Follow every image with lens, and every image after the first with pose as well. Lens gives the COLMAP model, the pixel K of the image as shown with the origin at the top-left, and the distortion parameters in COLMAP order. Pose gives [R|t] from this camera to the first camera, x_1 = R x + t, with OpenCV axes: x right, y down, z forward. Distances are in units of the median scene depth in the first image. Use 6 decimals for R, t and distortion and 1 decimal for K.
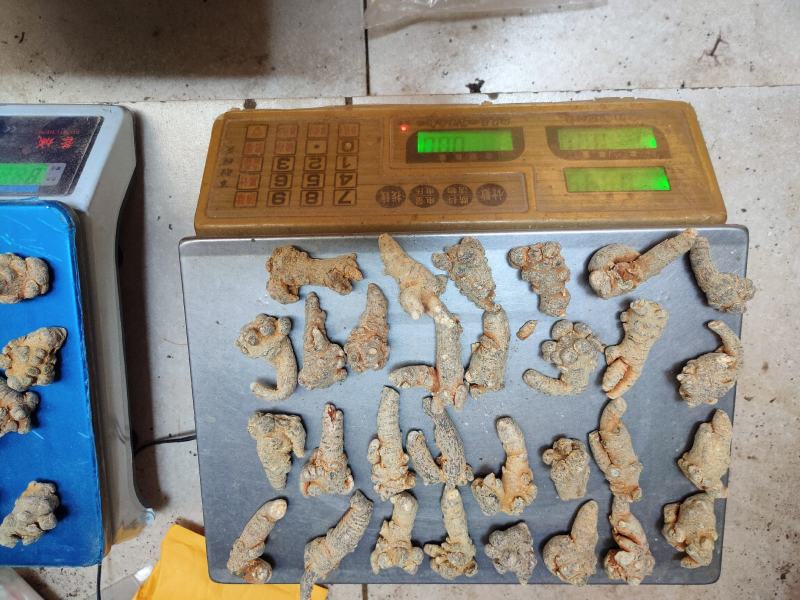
lens RADIAL K [[642.3, 0, 397.8], [0, 642.3, 302.6], [0, 0, 1]] dist [0.004224, -0.010001]
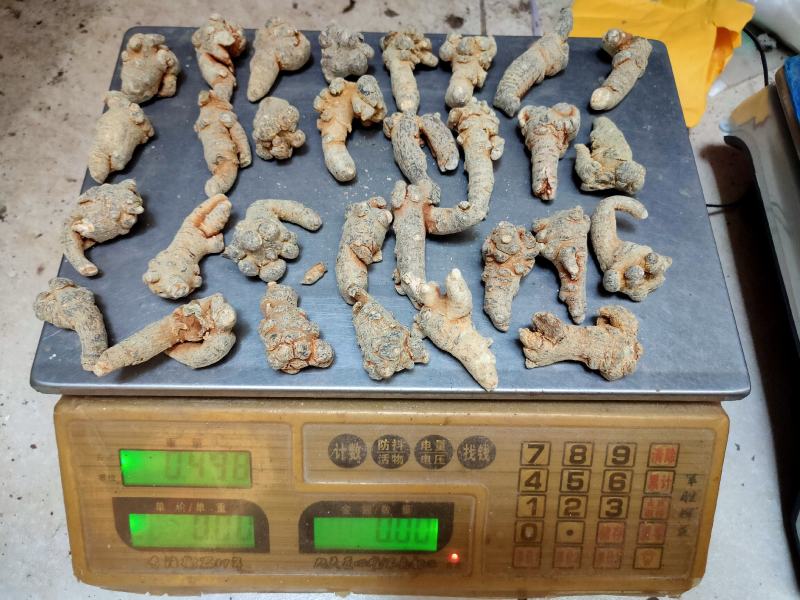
lens RADIAL K [[642.3, 0, 400.2], [0, 642.3, 295.7], [0, 0, 1]] dist [0.004224, -0.010001]
pose [[-0.999519, -0.020227, 0.023504, 0.067372], [0.025651, -0.965227, 0.260150, -0.186673], [0.017424, 0.260628, 0.965282, 0.198071]]
